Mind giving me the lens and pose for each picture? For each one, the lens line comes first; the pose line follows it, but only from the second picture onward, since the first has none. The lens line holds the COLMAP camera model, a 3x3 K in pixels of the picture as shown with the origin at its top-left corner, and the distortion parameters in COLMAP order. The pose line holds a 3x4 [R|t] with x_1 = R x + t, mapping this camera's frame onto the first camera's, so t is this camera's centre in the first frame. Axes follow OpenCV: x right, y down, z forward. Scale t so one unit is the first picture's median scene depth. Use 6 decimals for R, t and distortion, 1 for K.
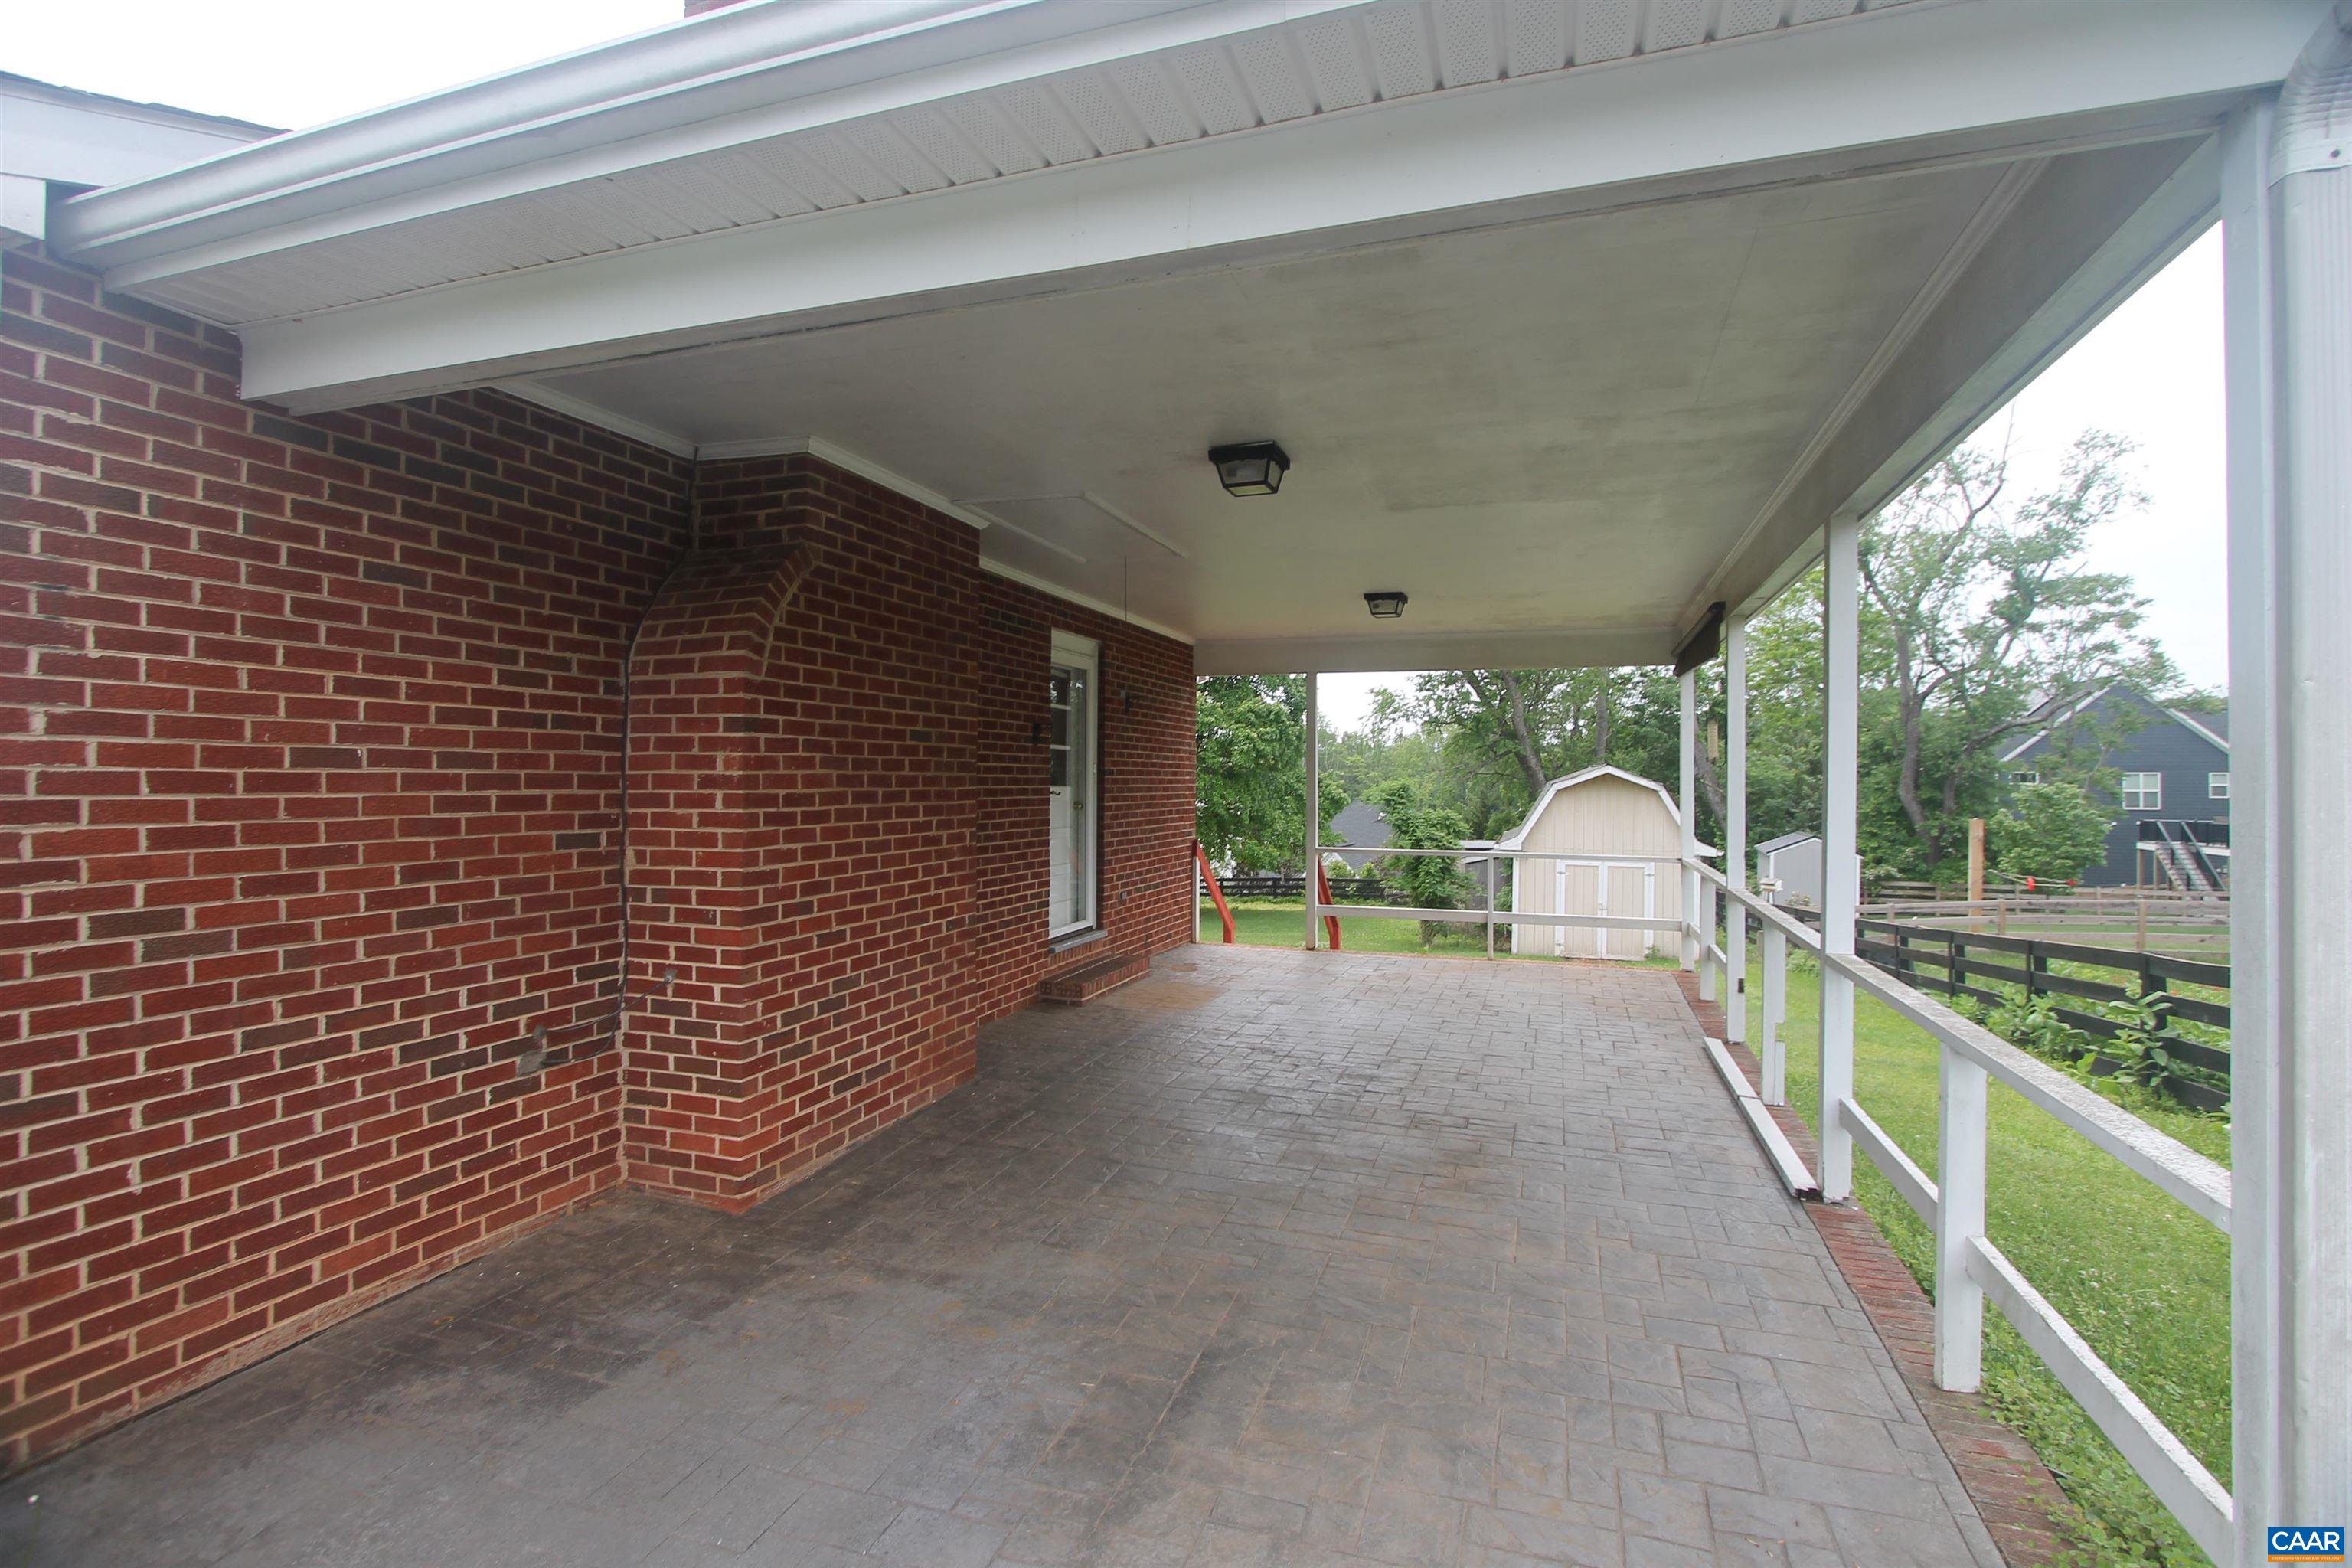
lens RADIAL K [[1099.6, 0, 1178.5], [0, 1099.6, 780.7], [0, 0, 1]] dist [-0.019291, 0.003437]
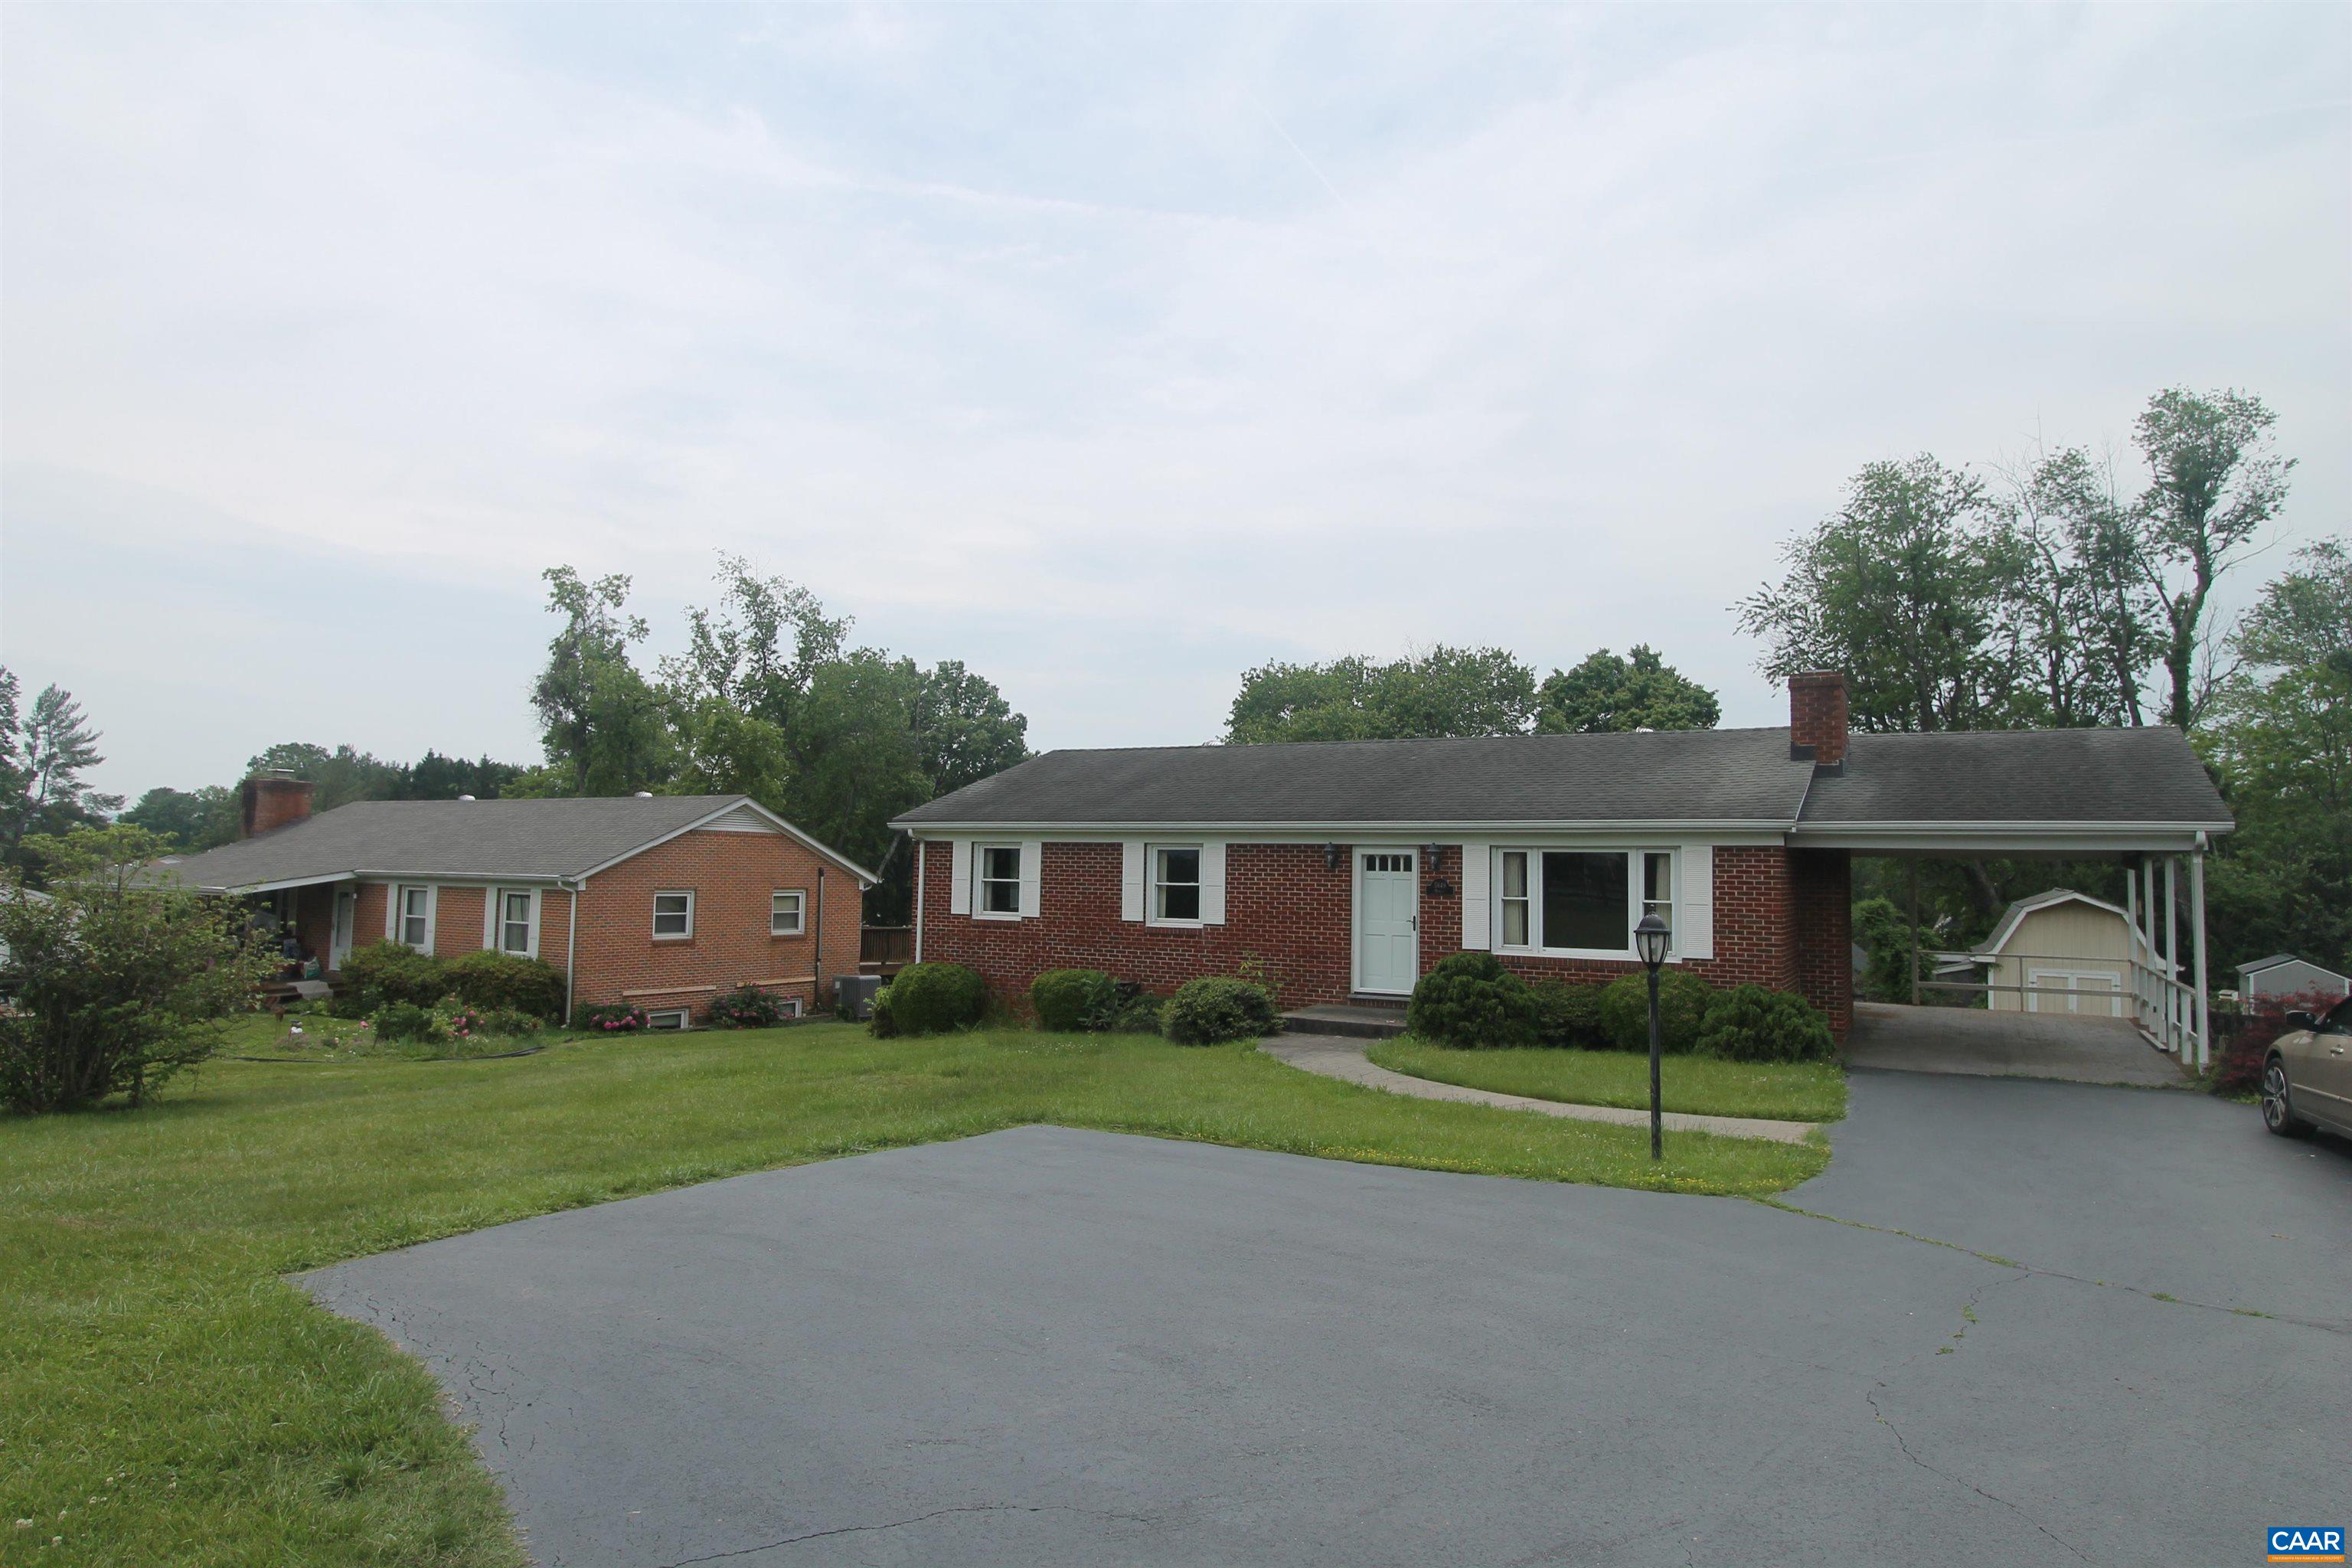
lens RADIAL K [[1422.5, 0, 1178.0], [0, 1422.5, 785.4], [0, 0, 1]] dist [-0.002009, -0.000273]
pose [[0.984204, -0.000867, -0.177038, -0.726291], [-0.009971, 0.998129, -0.060319, -0.066180], [0.176759, 0.061131, 0.982354, -1.719813]]
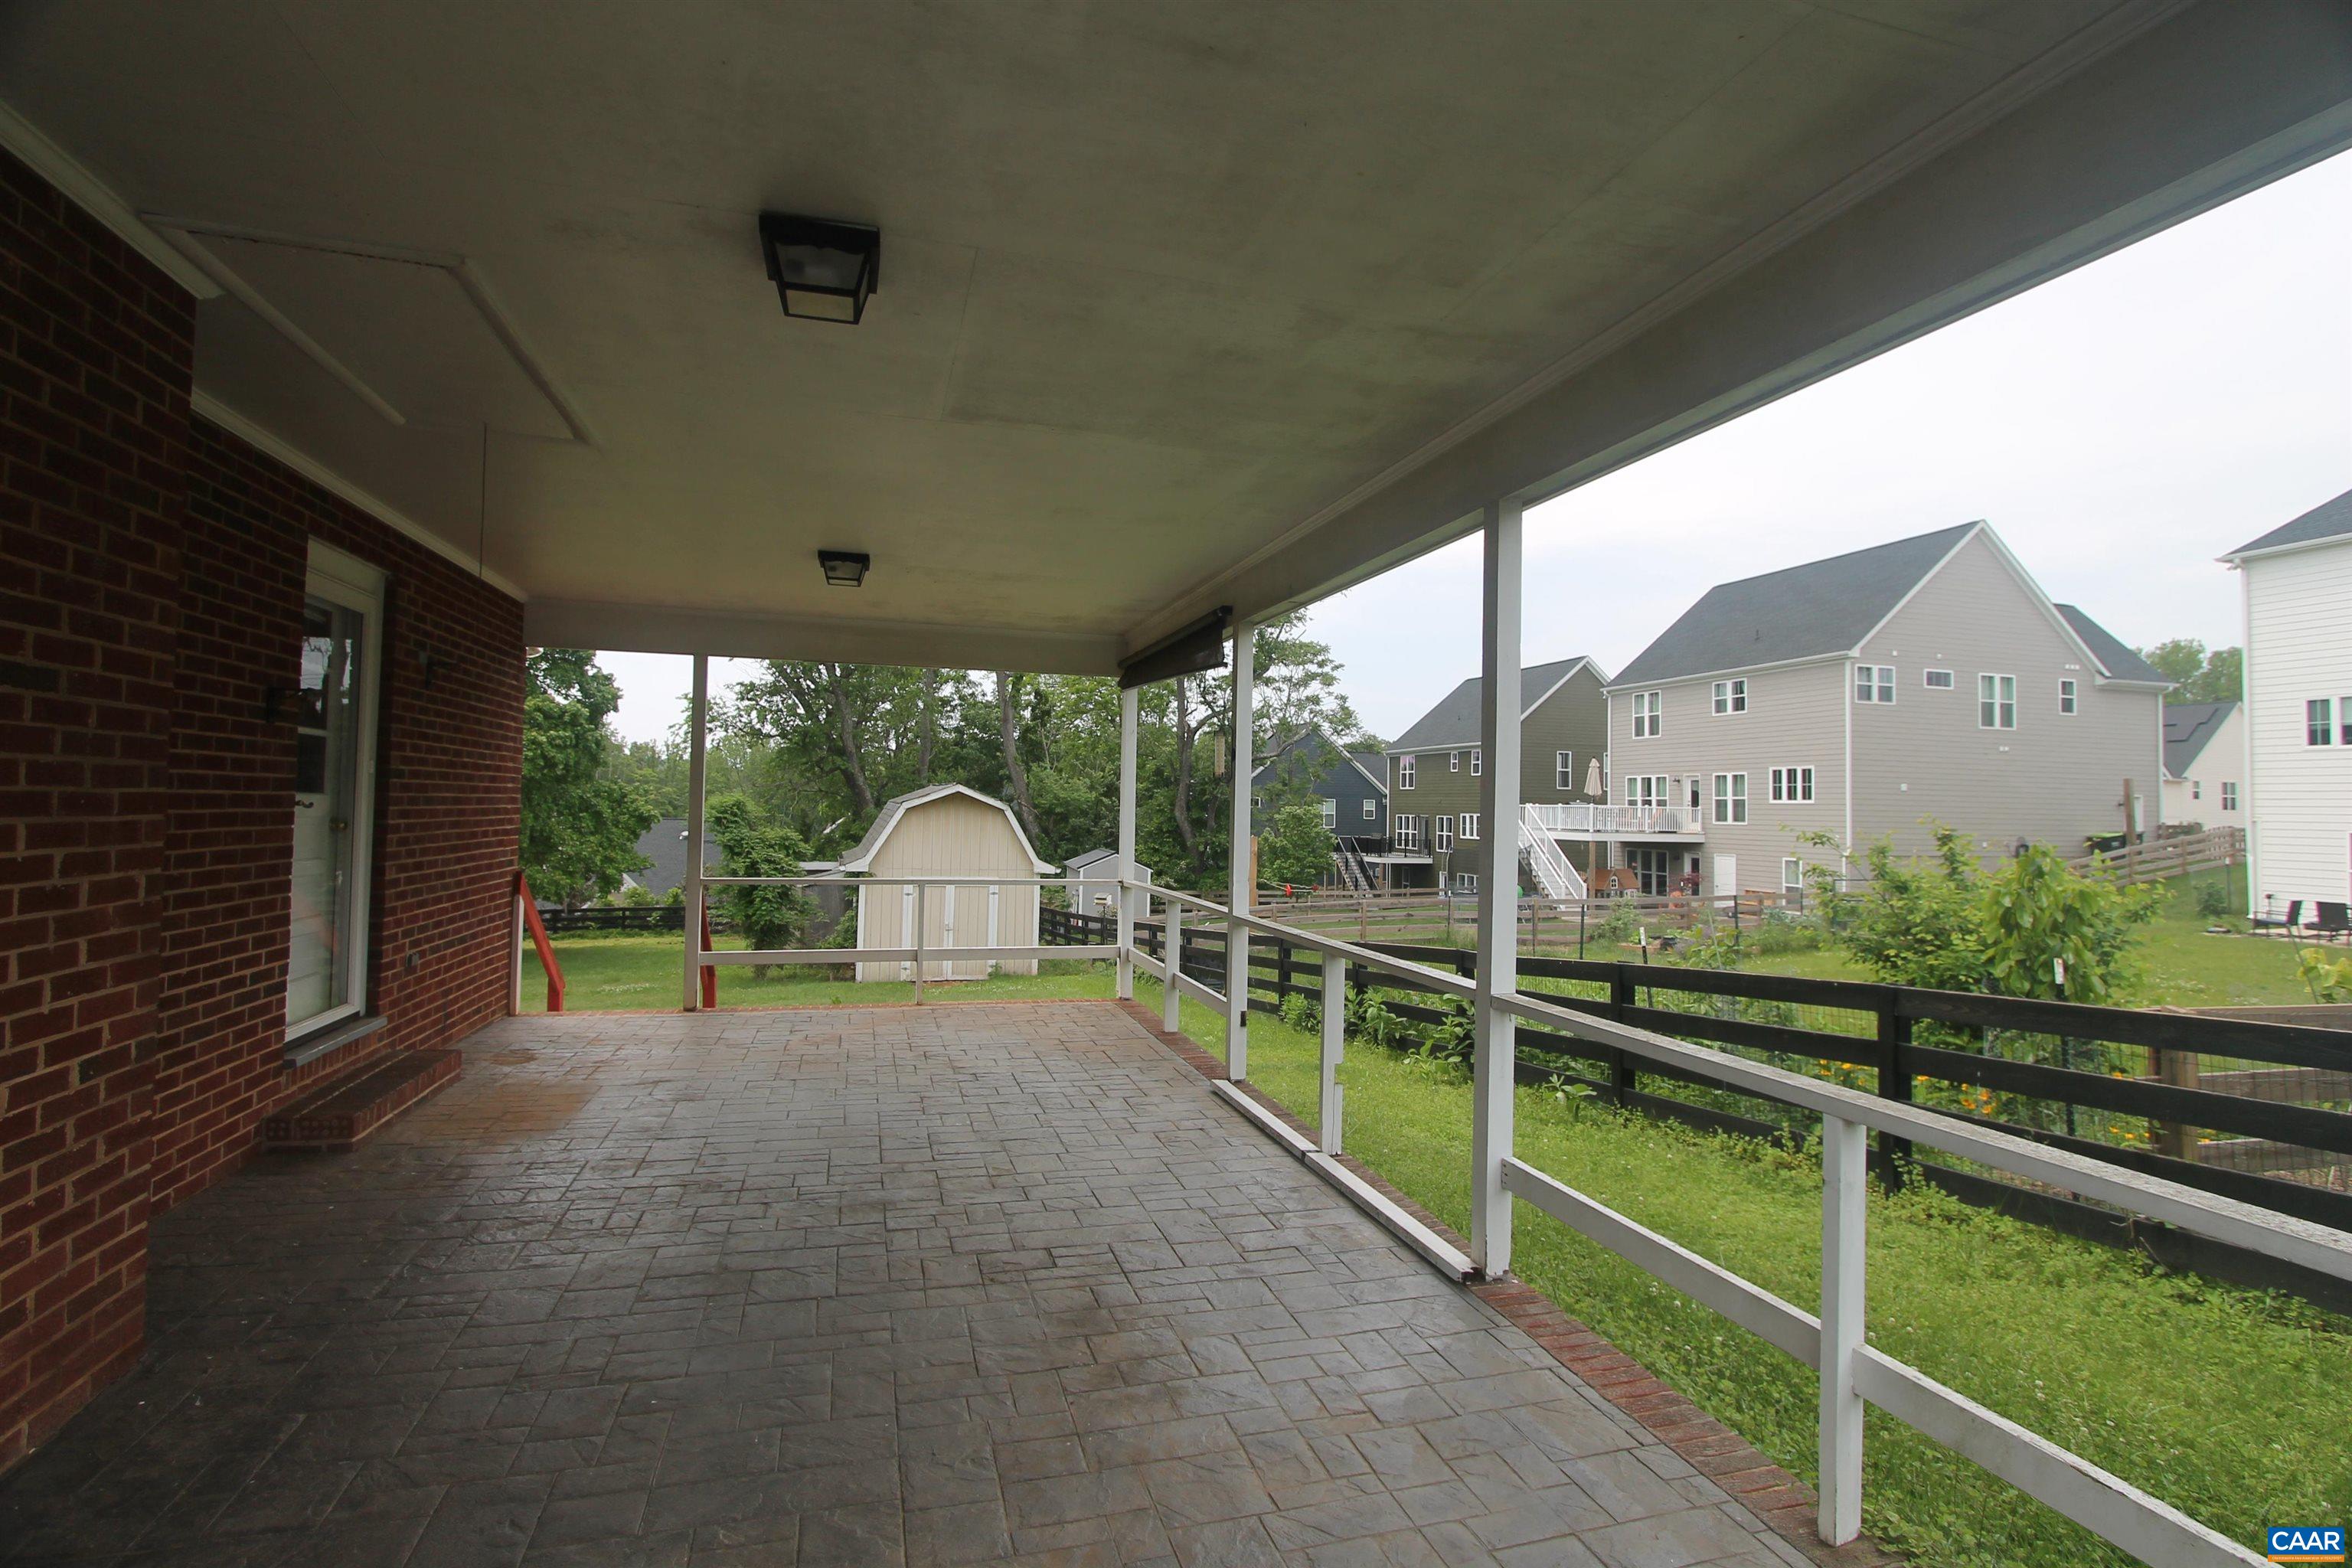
lens RADIAL K [[1099.6, 0, 1177.5], [0, 1099.6, 769.7], [0, 0, 1]] dist [-0.019291, 0.003437]
pose [[0.816055, 0.028583, 0.577267, -0.052739], [-0.012926, 0.999429, -0.031213, 0.003972], [-0.577829, 0.018010, 0.815959, 0.180887]]
